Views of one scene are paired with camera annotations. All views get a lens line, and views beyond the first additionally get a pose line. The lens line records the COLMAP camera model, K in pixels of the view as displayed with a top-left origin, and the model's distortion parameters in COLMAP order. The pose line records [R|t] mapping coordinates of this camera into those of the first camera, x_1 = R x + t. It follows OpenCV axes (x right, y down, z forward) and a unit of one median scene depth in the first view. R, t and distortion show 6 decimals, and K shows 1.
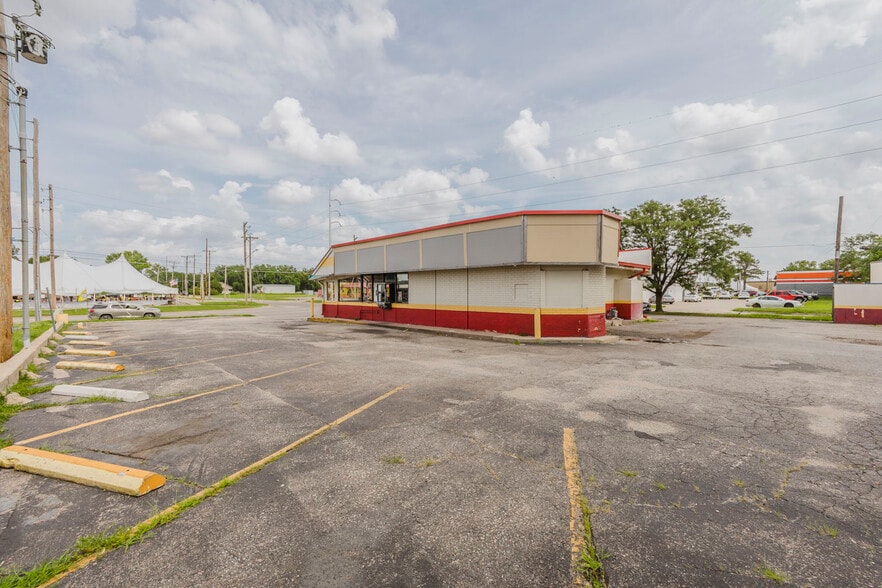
lens RADIAL K [[374.8, 0, 441.0], [0, 374.8, 294.0], [0, 0, 1]] dist [-0.009219, -0.000501]
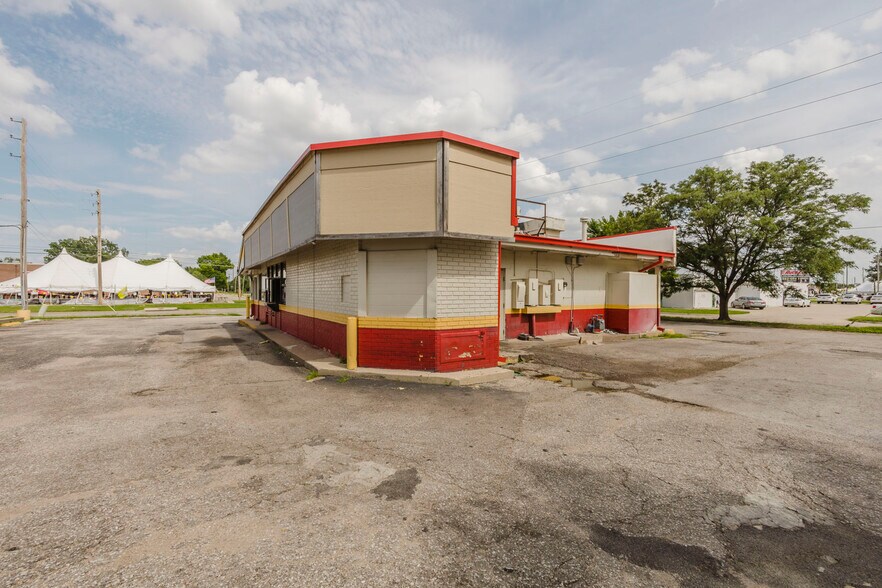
lens RADIAL K [[374.8, 0, 441.0], [0, 374.8, 294.0], [0, 0, 1]] dist [-0.009219, -0.000501]
pose [[0.980240, 0.008197, -0.197644, 0.206305], [-0.008346, 0.999965, 0.000075, 0.000856], [0.197638, 0.001576, 0.980274, 0.189279]]
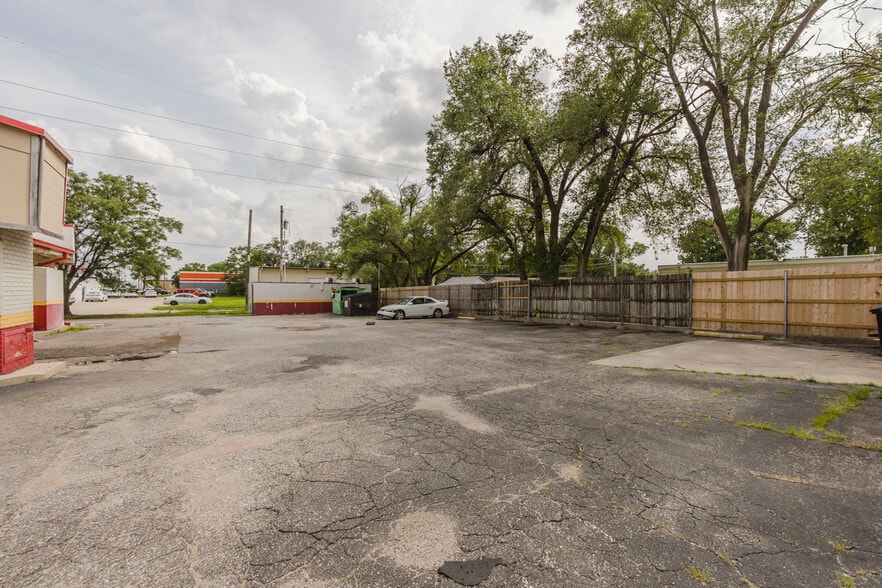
lens RADIAL K [[374.8, 0, 441.0], [0, 374.8, 294.0], [0, 0, 1]] dist [-0.009219, -0.000501]
pose [[0.201822, -0.007969, 0.979390, 0.010617], [0.004333, 0.999964, 0.007244, 0.002987], [-0.979413, 0.002781, 0.201850, 0.131892]]
